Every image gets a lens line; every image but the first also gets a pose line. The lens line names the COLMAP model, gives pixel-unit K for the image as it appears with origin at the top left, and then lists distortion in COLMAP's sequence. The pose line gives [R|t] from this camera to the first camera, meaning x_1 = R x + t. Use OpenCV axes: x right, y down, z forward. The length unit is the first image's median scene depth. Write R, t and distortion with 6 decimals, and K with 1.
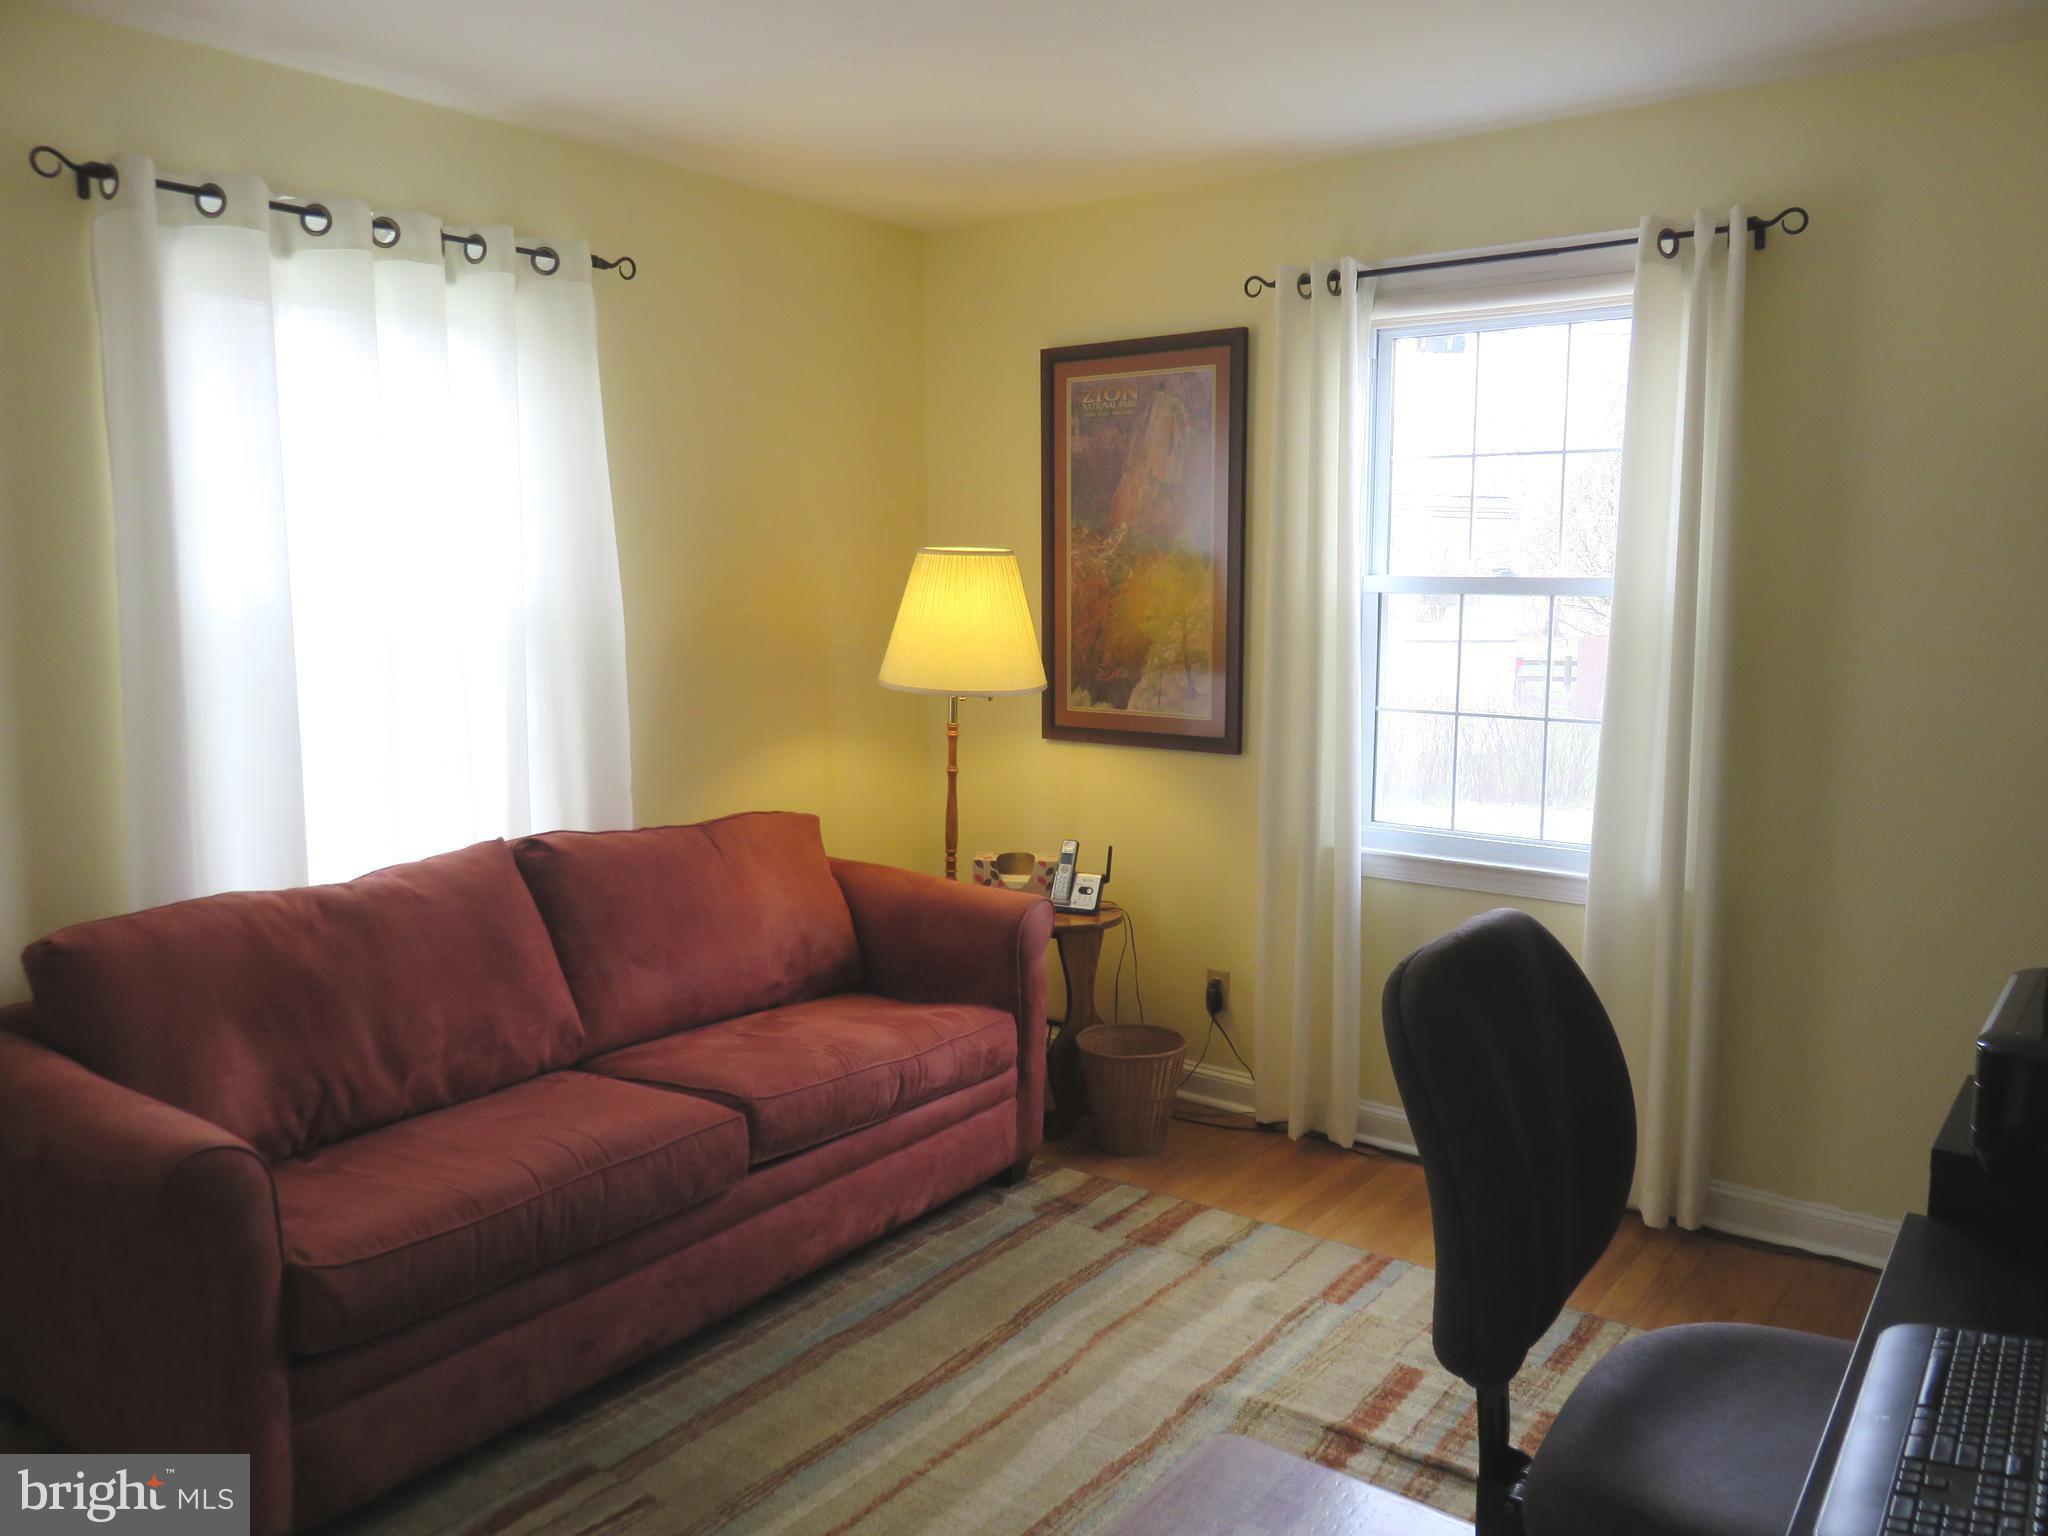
lens RADIAL K [[1542.7, 0, 1031.9], [0, 1542.7, 764.8], [0, 0, 1]] dist [0.001006, 0.001474]
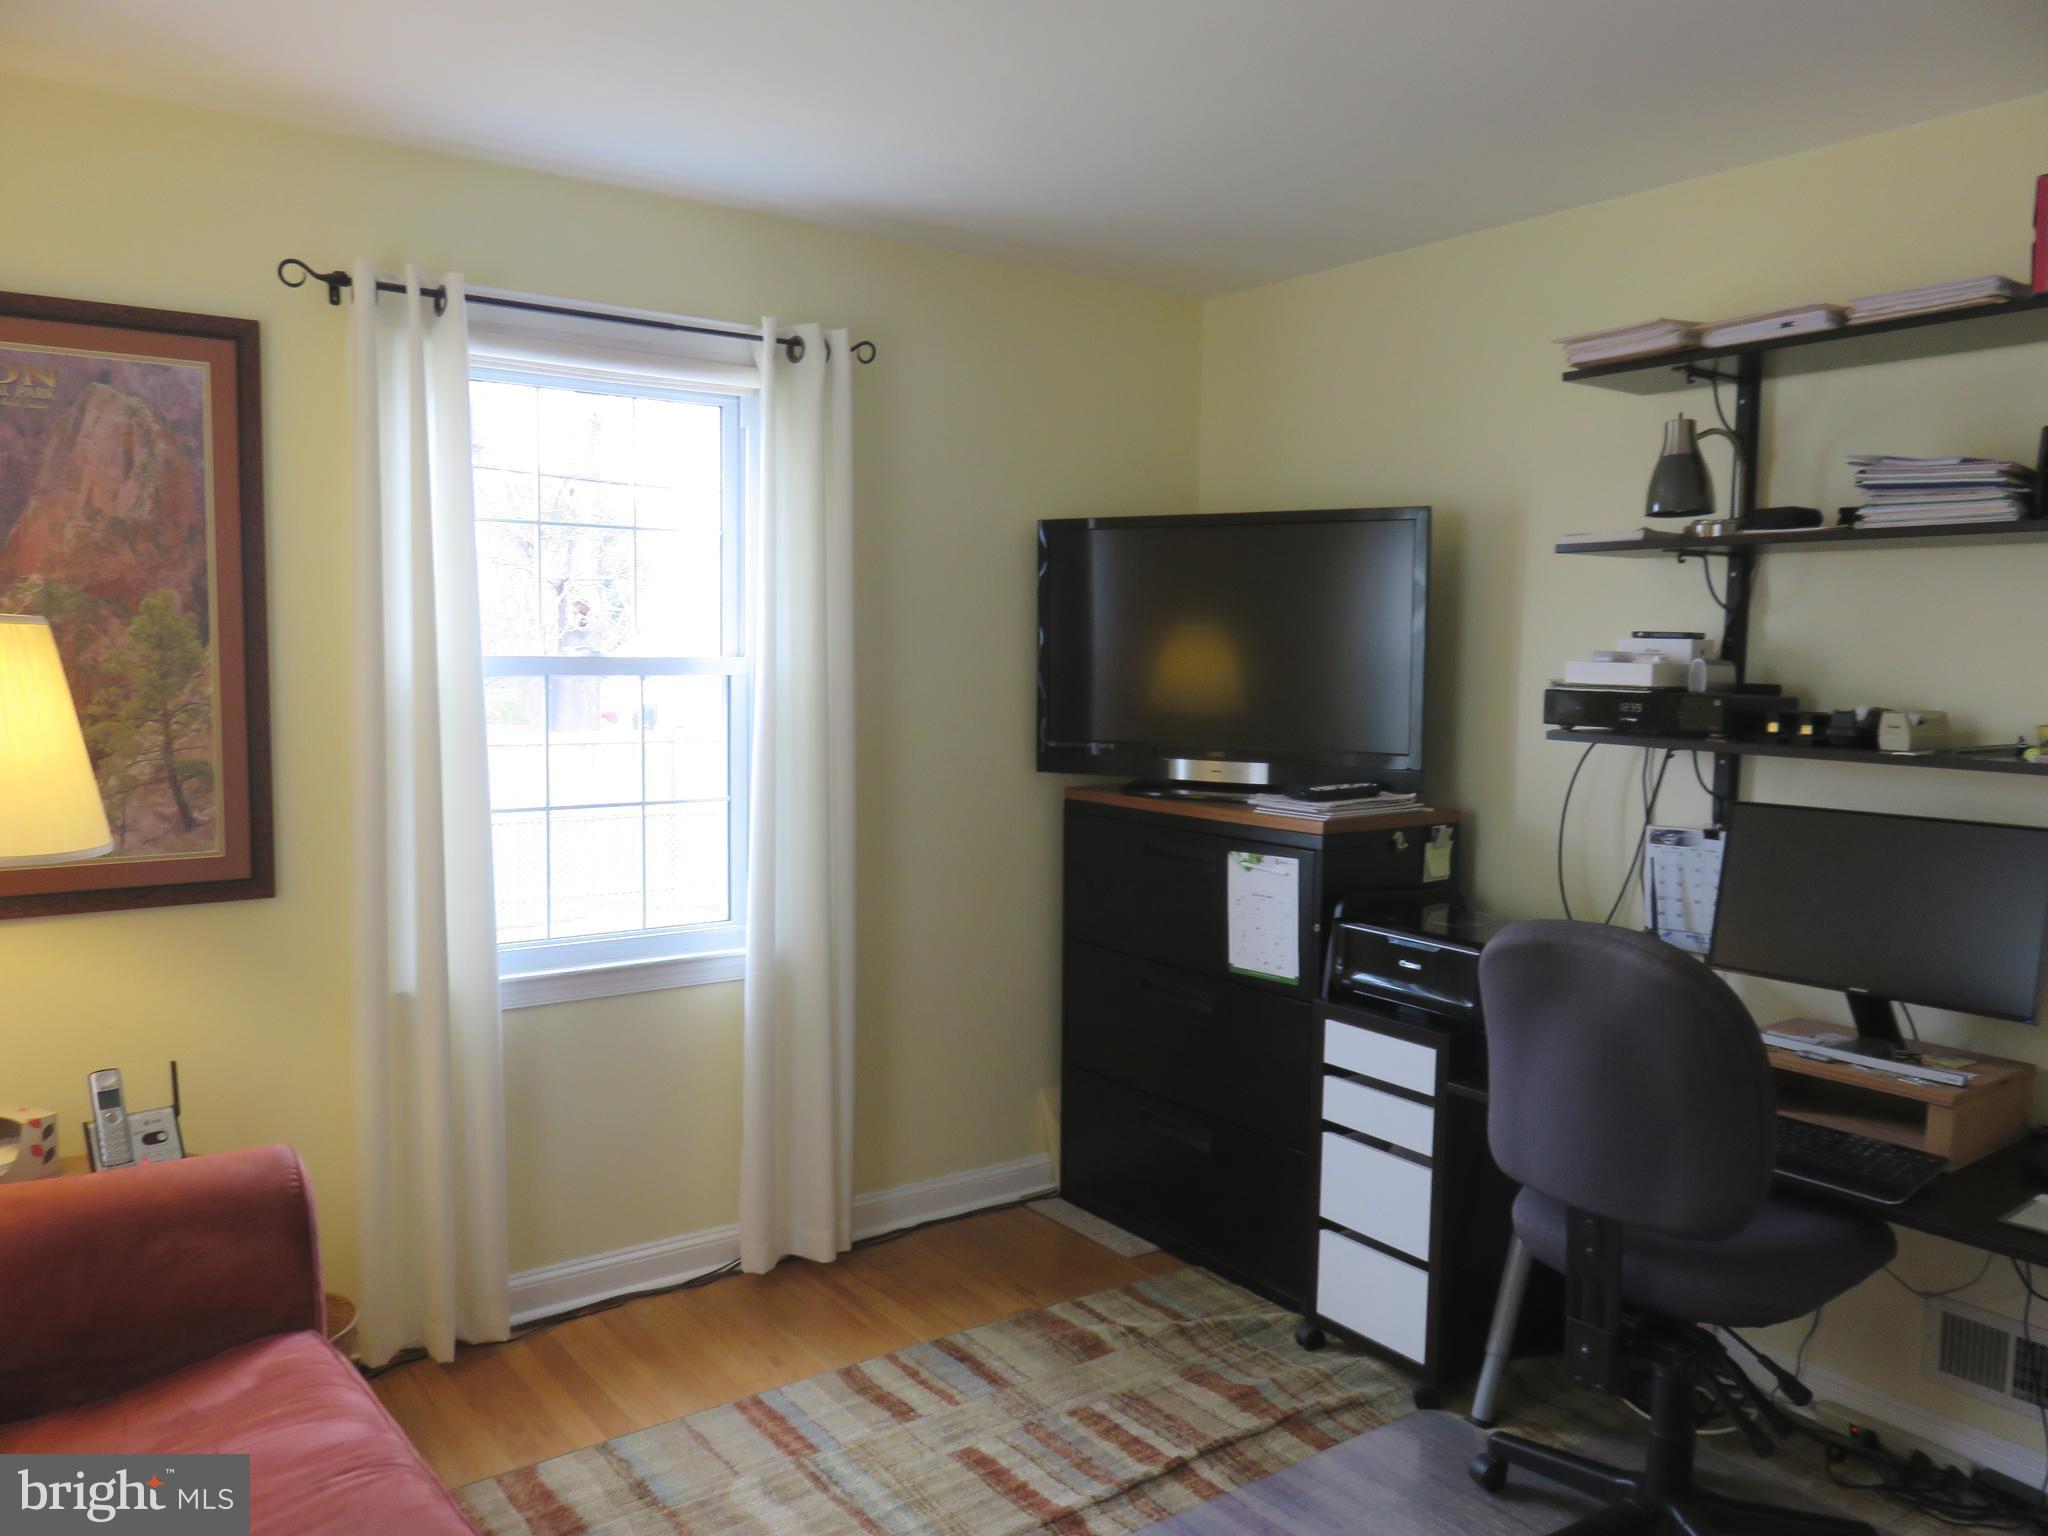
lens RADIAL K [[1542.7, 0, 1031.9], [0, 1542.7, 764.8], [0, 0, 1]] dist [0.001006, 0.001474]
pose [[0.289228, -0.074929, 0.954323, -0.473278], [0.109251, 0.993002, 0.044855, -0.064507], [-0.951005, 0.091288, 0.295390, 0.443702]]
